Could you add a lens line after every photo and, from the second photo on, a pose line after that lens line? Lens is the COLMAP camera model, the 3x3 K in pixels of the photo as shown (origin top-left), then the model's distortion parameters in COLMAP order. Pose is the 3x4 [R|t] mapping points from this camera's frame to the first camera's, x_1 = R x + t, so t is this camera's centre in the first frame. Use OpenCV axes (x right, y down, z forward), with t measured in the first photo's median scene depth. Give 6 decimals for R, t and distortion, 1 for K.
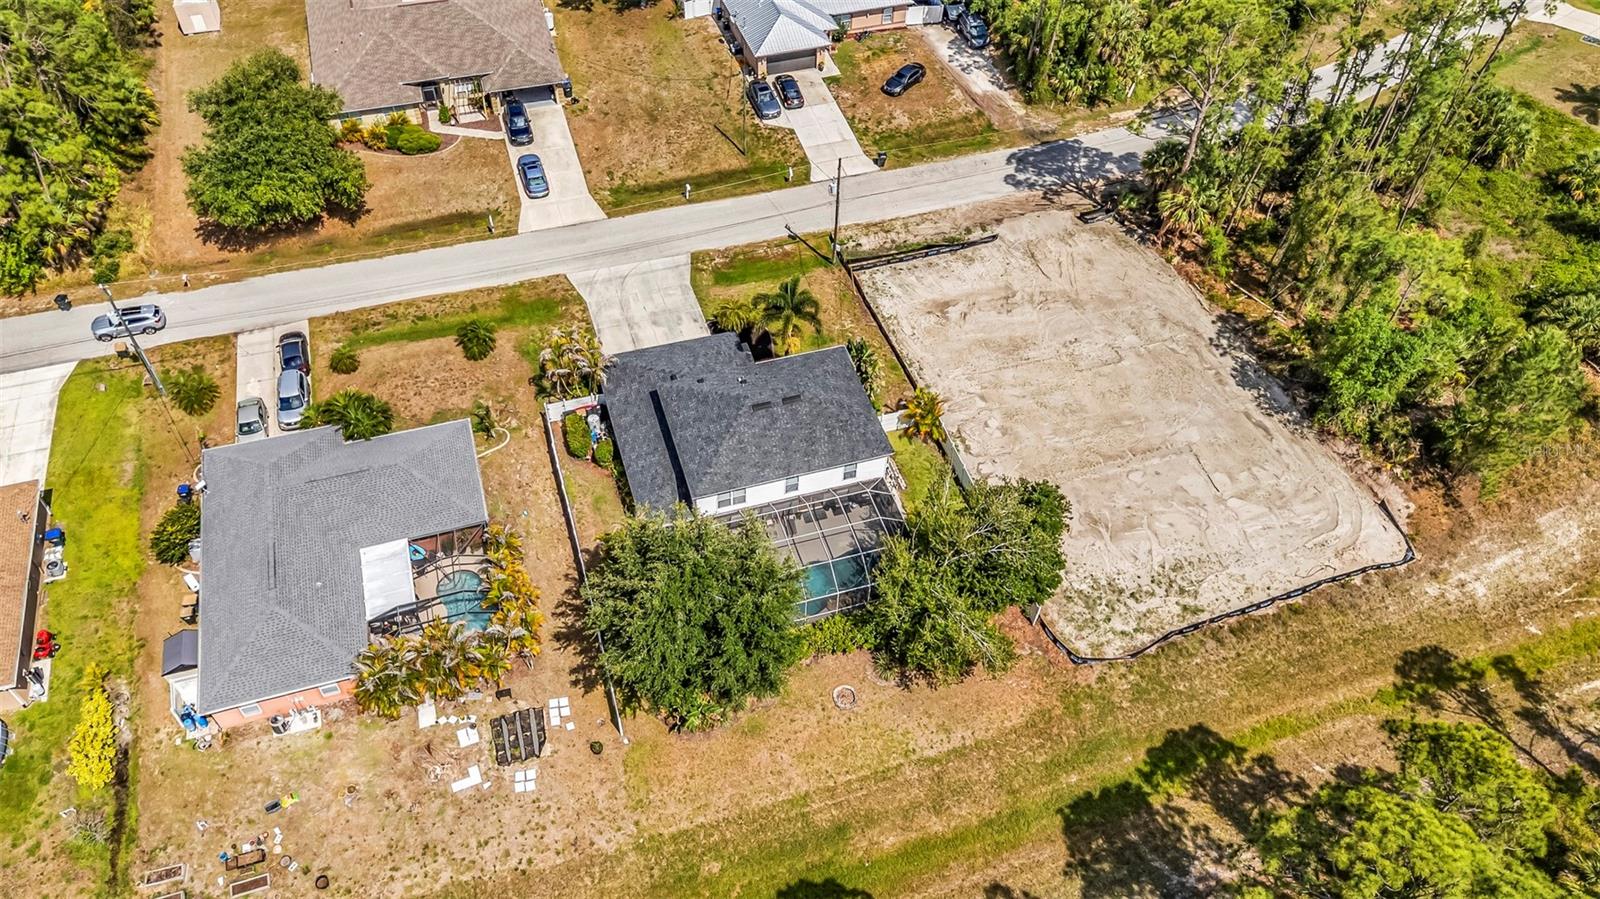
lens RADIAL K [[1177.4, 0, 800.0], [0, 1177.4, 449.5], [0, 0, 1]] dist [0.071592, -0.067082]
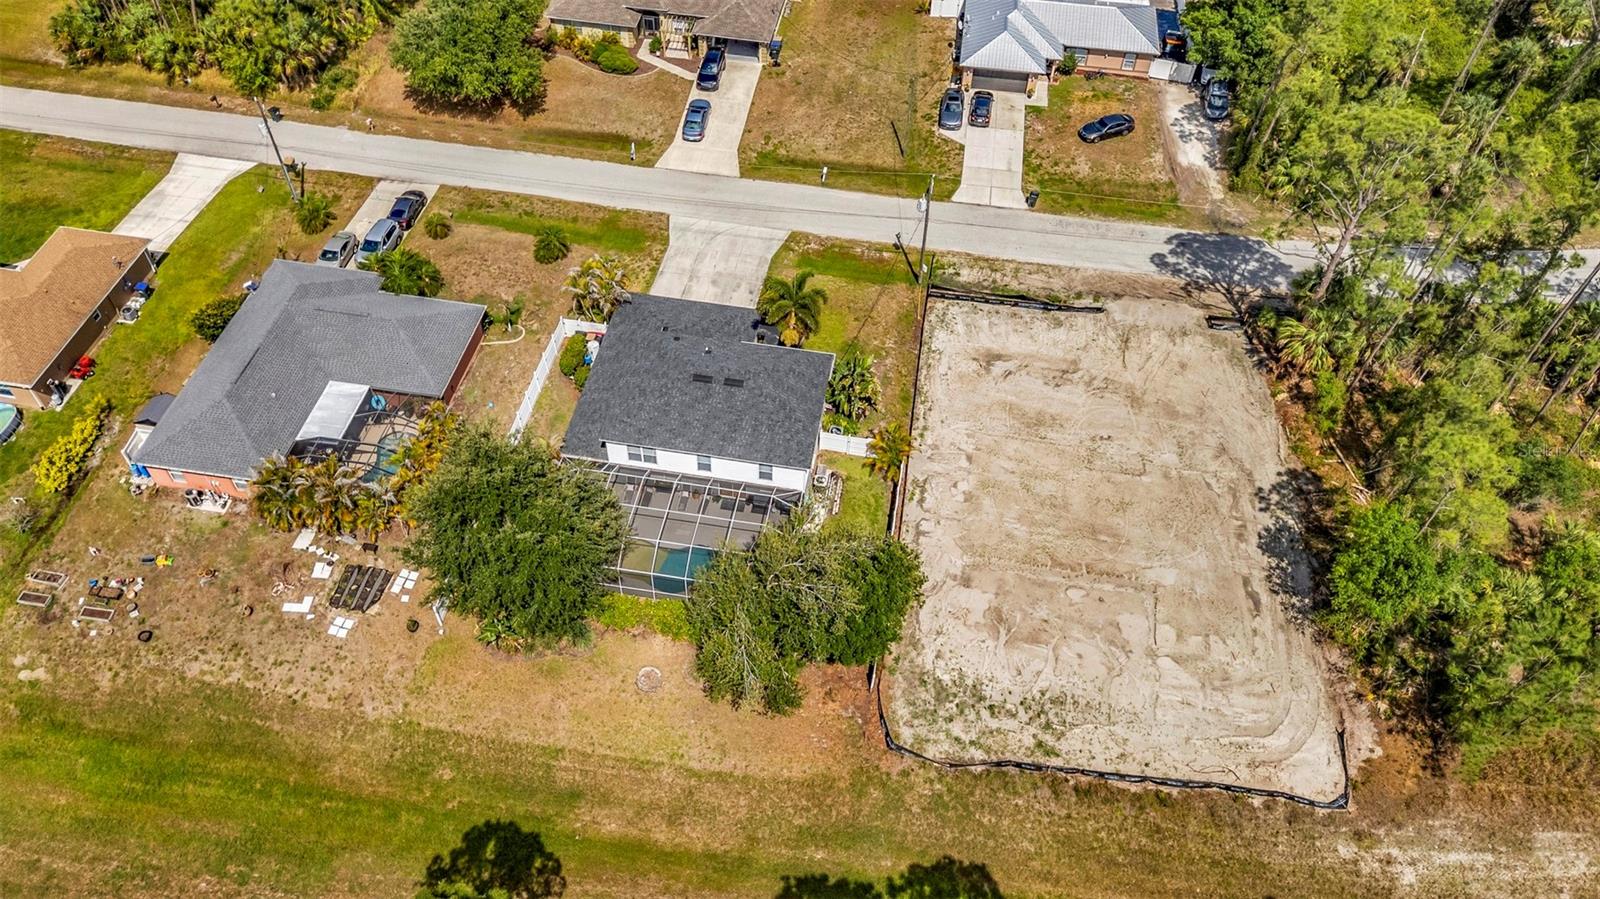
lens RADIAL K [[1180.7, 0, 801.3], [0, 1180.7, 447.3], [0, 0, 1]] dist [0.062931, -0.047670]
pose [[0.892094, 0.339335, -0.298363, 0.292133], [-0.342072, 0.938609, 0.044718, -0.045125], [0.295221, 0.062169, 0.953404, 0.065641]]
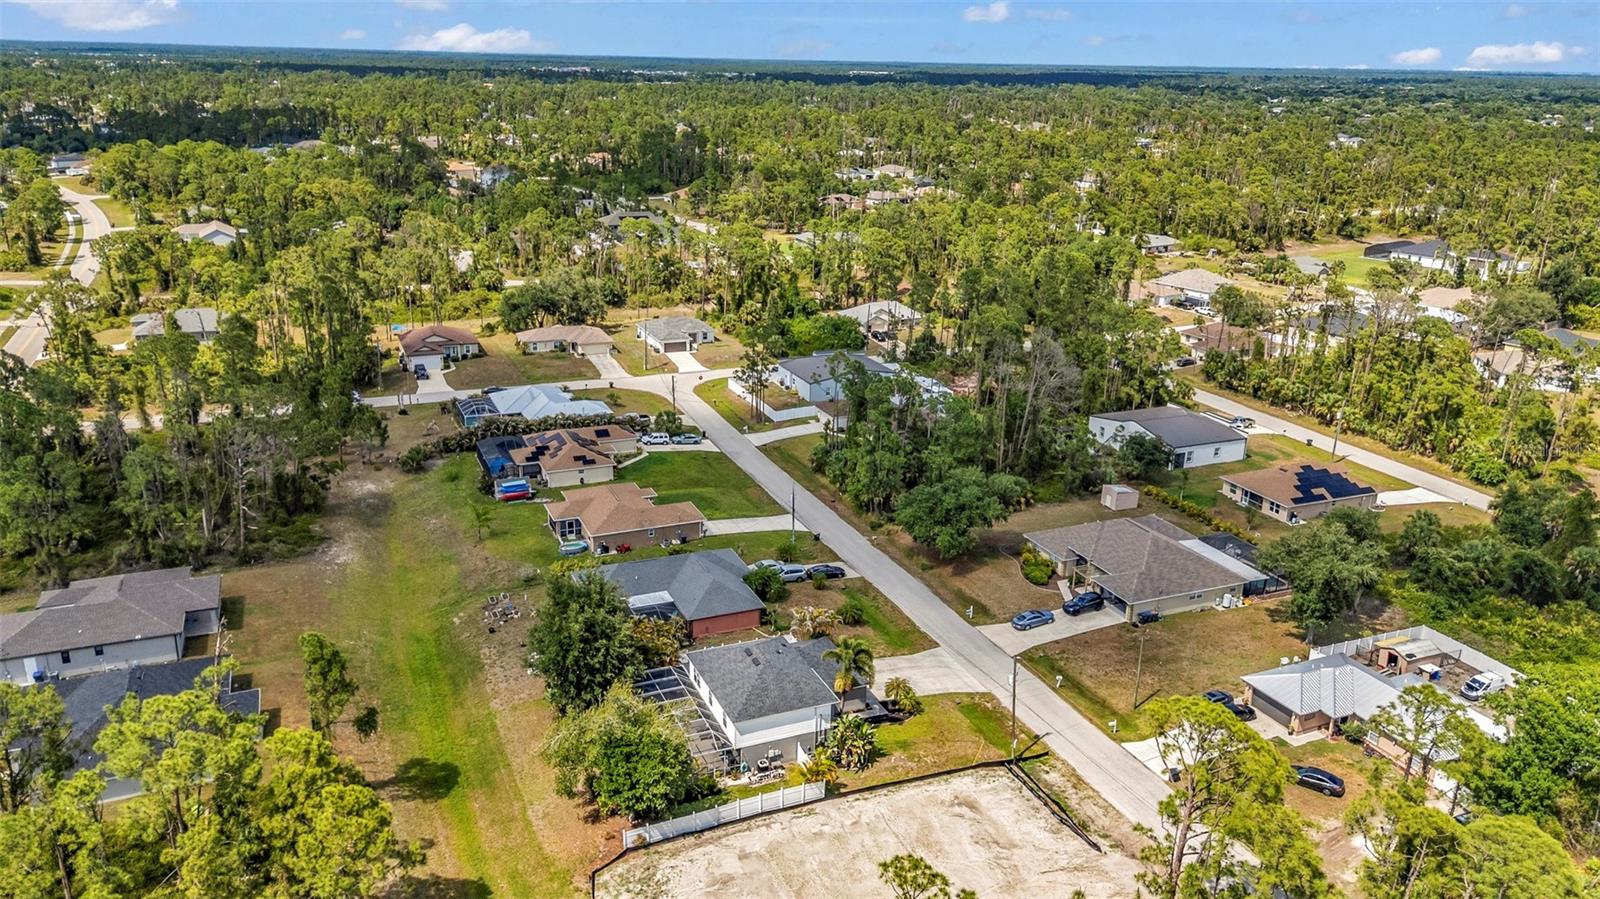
lens RADIAL K [[1174.6, 0, 797.9], [0, 1174.6, 450.9], [0, 0, 1]] dist [0.079336, -0.069232]
pose [[0.097239, 0.292494, -0.951310, 1.058607], [-0.764156, 0.634345, 0.116930, -0.339090], [0.637660, 0.715579, 0.285195, 0.358009]]
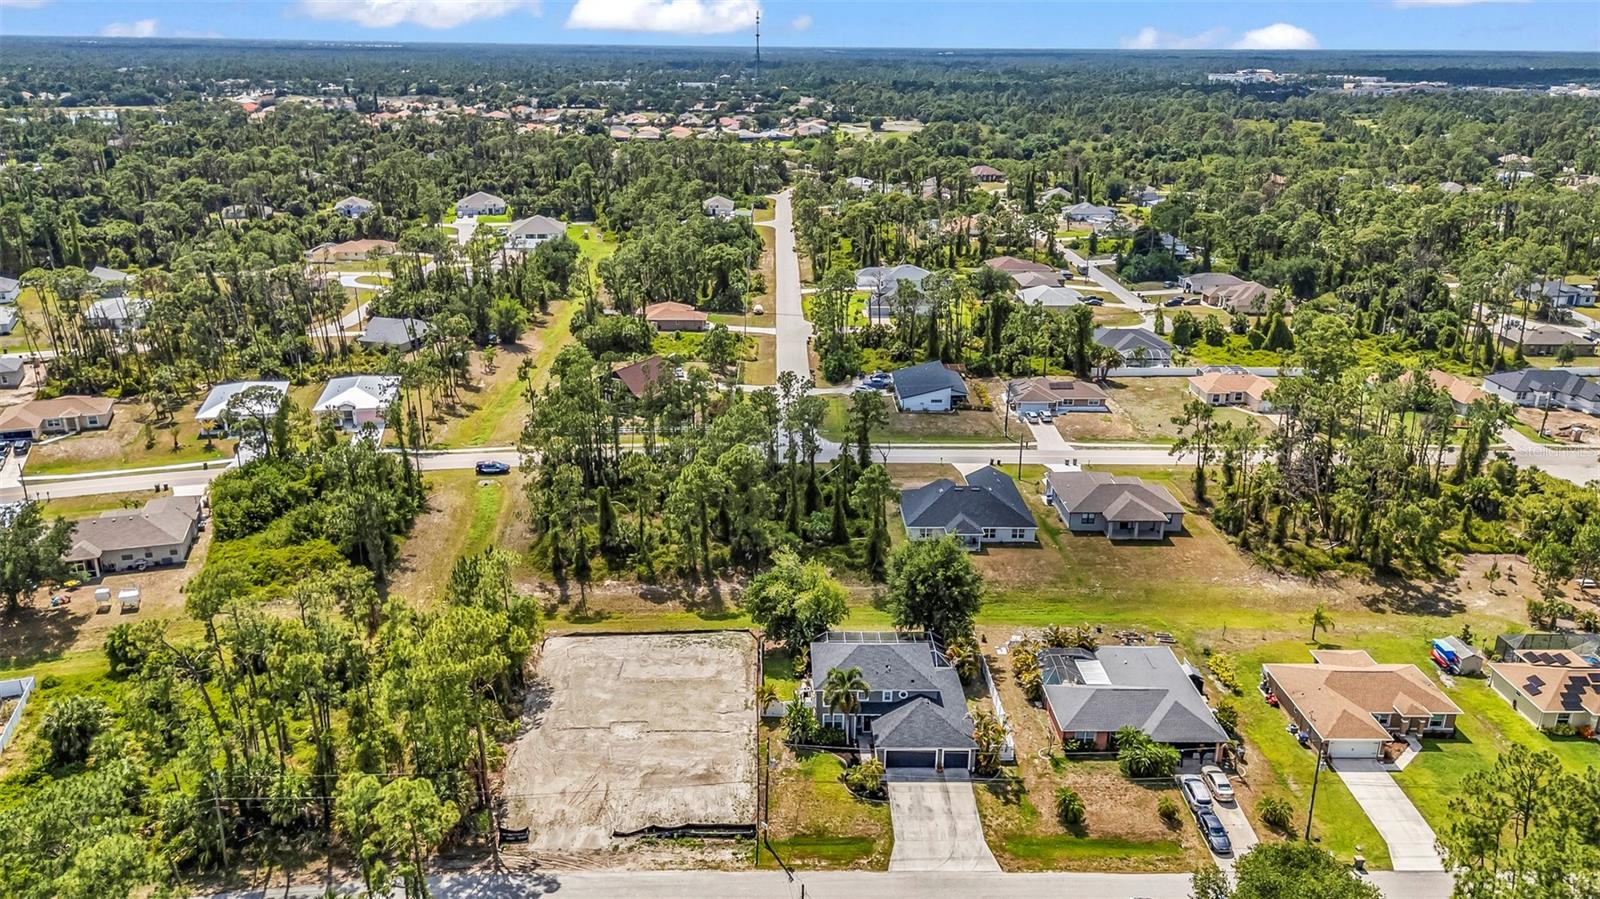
lens RADIAL K [[1177.4, 0, 800.0], [0, 1177.4, 449.5], [0, 0, 1]] dist [0.071592, -0.067082]
pose [[-0.959442, -0.124207, 0.253067, -0.260473], [0.189410, 0.380850, 0.905029, -1.409528], [-0.208791, 0.916256, -0.341878, 1.102871]]
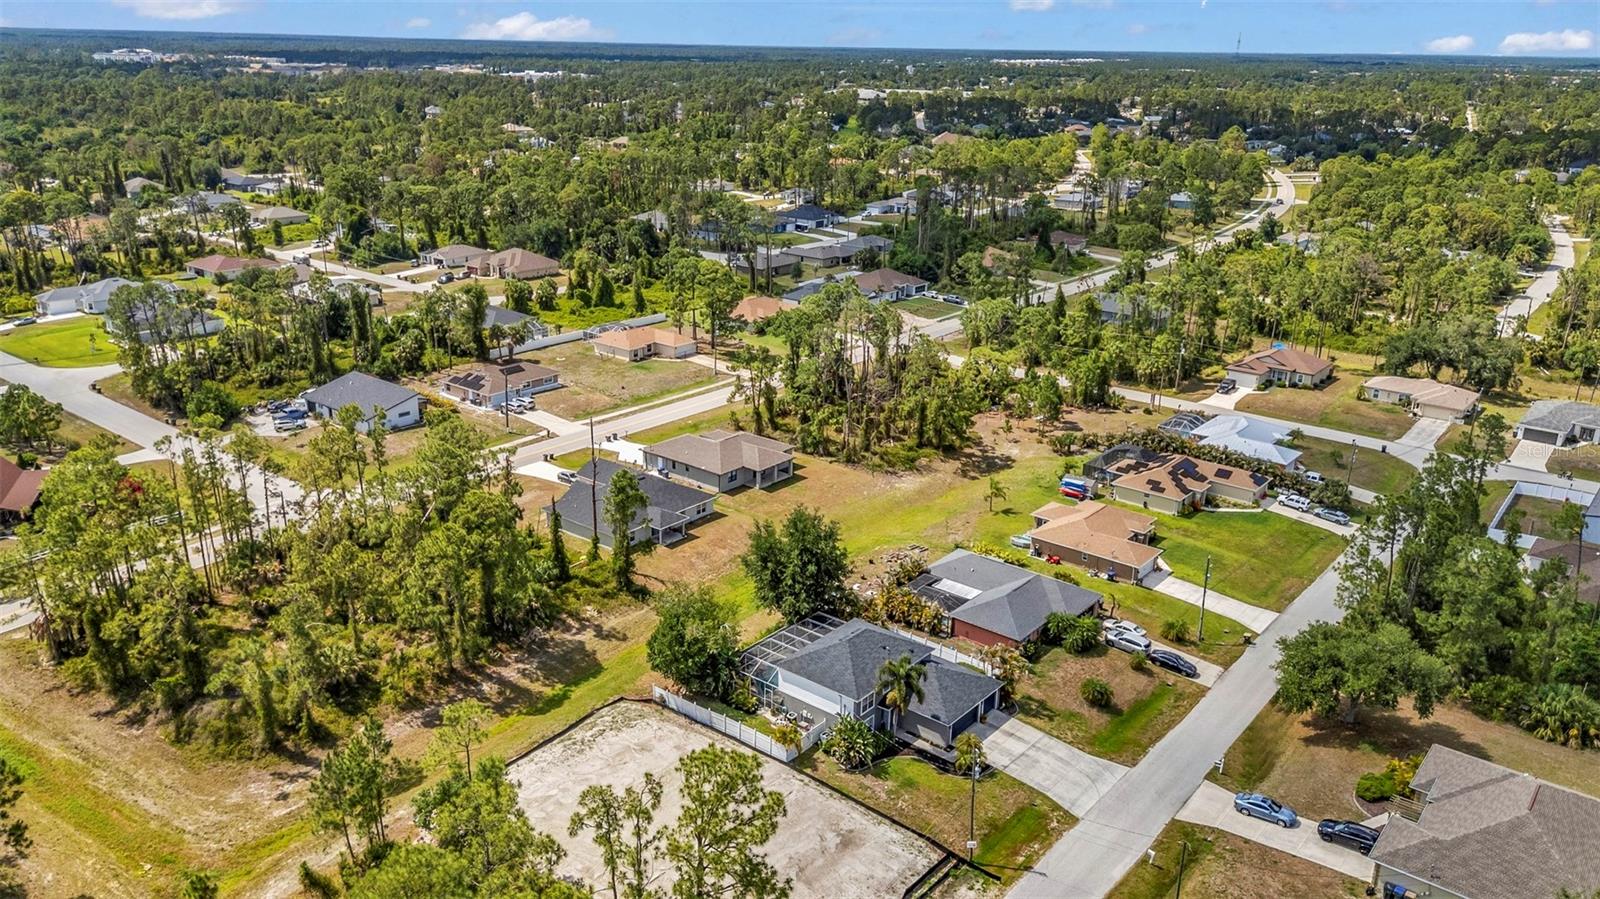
lens RADIAL K [[1177.4, 0, 800.0], [0, 1177.4, 449.5], [0, 0, 1]] dist [0.071592, -0.067082]
pose [[-0.834913, 0.140141, -0.532241, 0.685281], [-0.441521, 0.406823, 0.799721, -1.118373], [0.328602, 0.902693, -0.277787, 0.973205]]
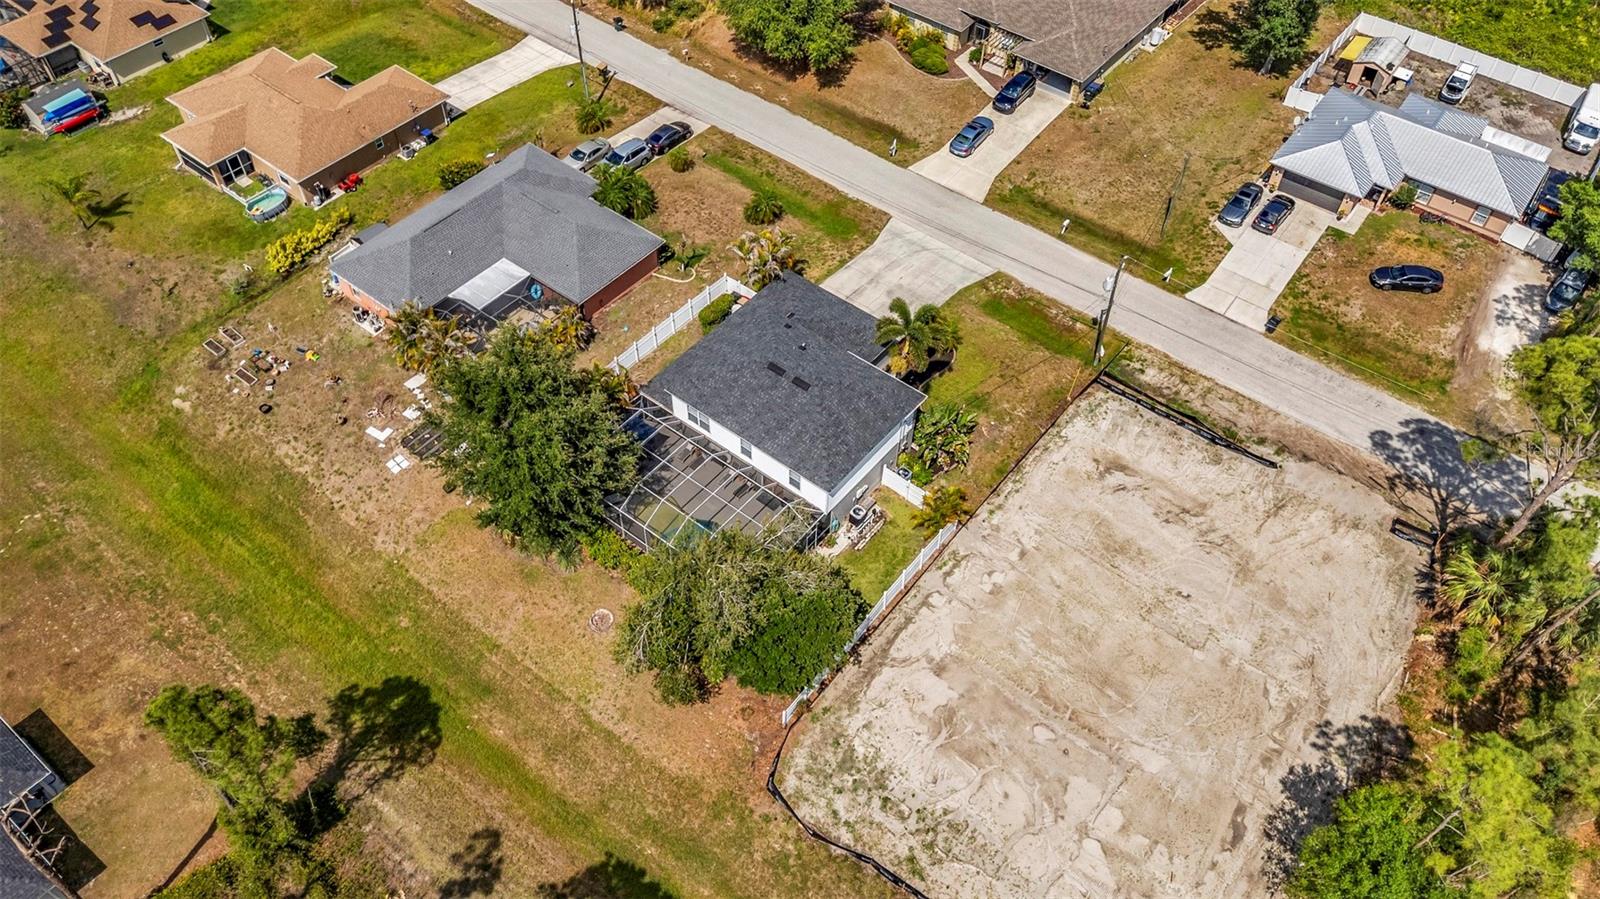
lens RADIAL K [[1180.7, 0, 801.3], [0, 1180.7, 447.3], [0, 0, 1]] dist [0.062931, -0.047670]
pose [[0.560328, 0.621939, -0.547014, 0.457108], [-0.629677, 0.748912, 0.206489, -0.167109], [0.538089, 0.228740, 0.811257, 0.183024]]
